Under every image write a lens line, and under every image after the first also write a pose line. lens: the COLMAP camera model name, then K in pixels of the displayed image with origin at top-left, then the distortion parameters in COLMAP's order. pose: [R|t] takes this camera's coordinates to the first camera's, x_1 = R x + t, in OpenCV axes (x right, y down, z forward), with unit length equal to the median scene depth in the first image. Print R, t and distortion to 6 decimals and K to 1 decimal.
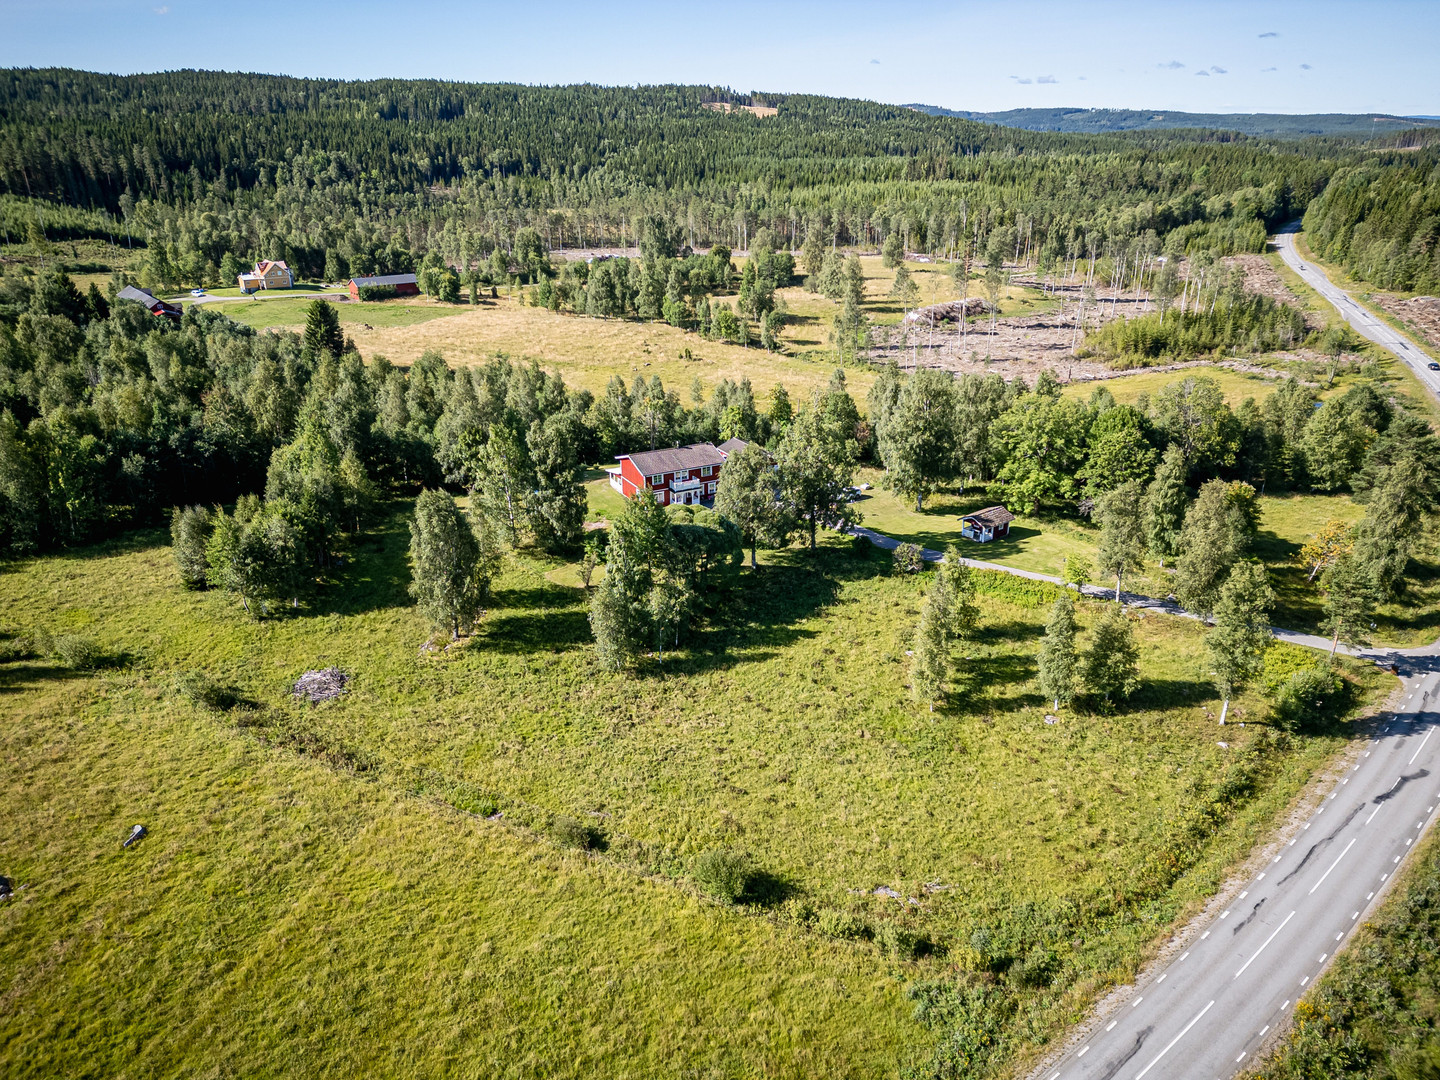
lens RADIAL K [[1012.0, 0, 724.5], [0, 1012.0, 548.7], [0, 0, 1]] dist [0.075287, -0.065259]
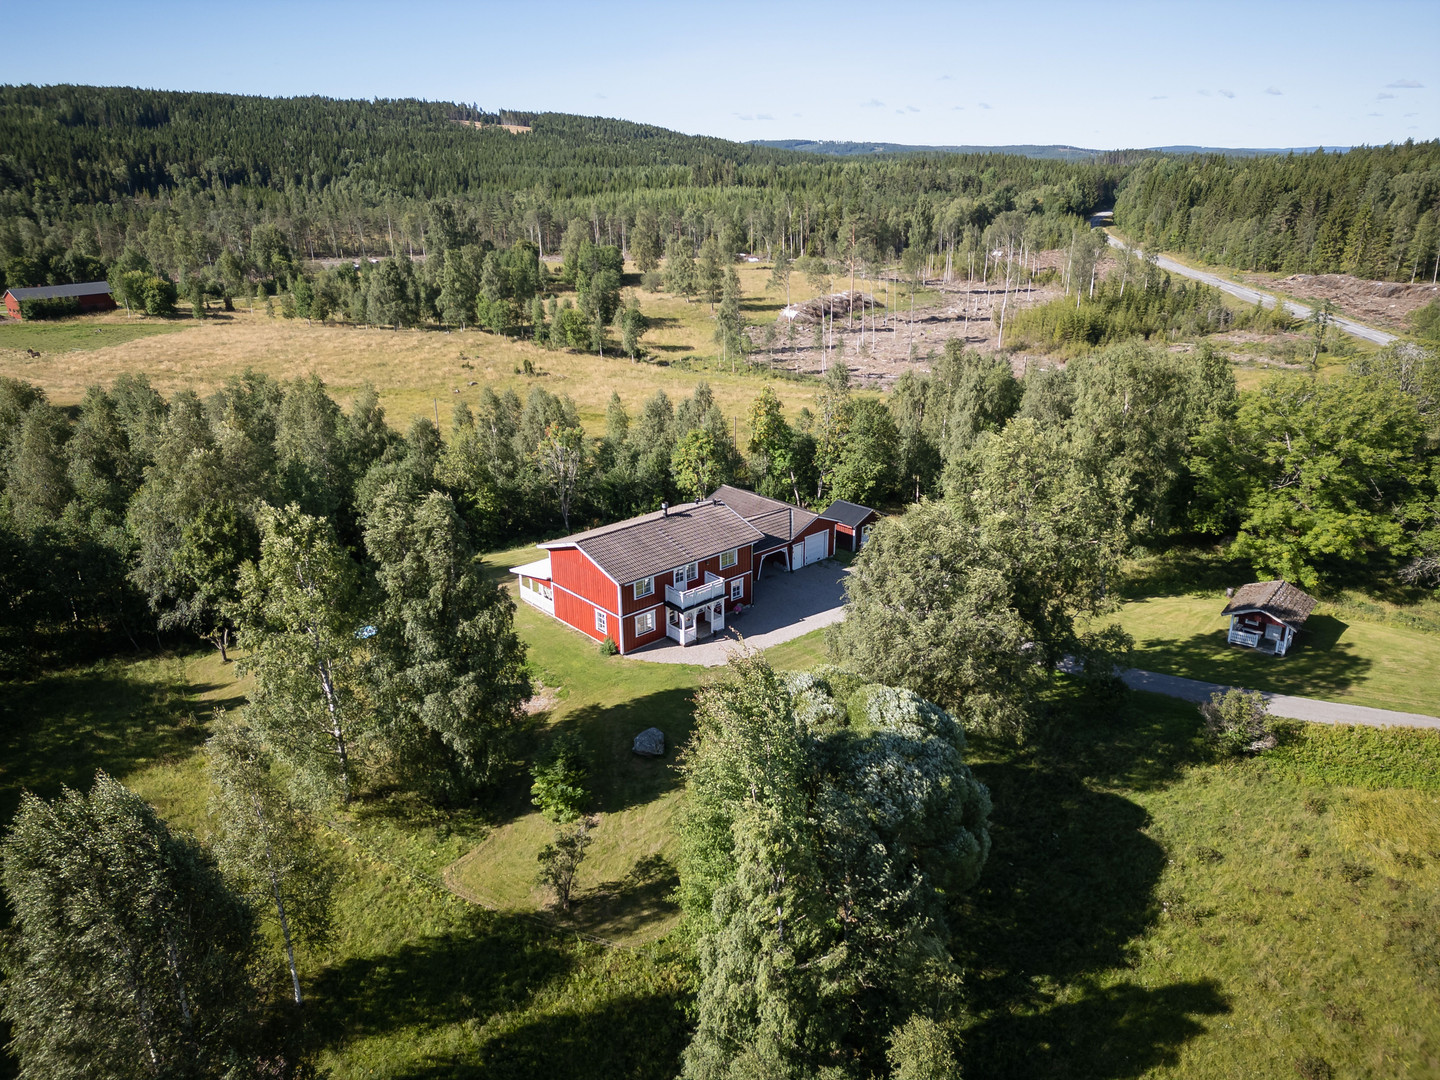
lens RADIAL K [[1012.0, 0, 724.5], [0, 1012.0, 548.7], [0, 0, 1]] dist [0.075287, -0.065259]
pose [[0.973109, -0.086622, 0.213436, -0.048674], [0.092031, 0.995635, -0.015519, -0.028670], [-0.211160, 0.034744, 0.976834, 0.196166]]
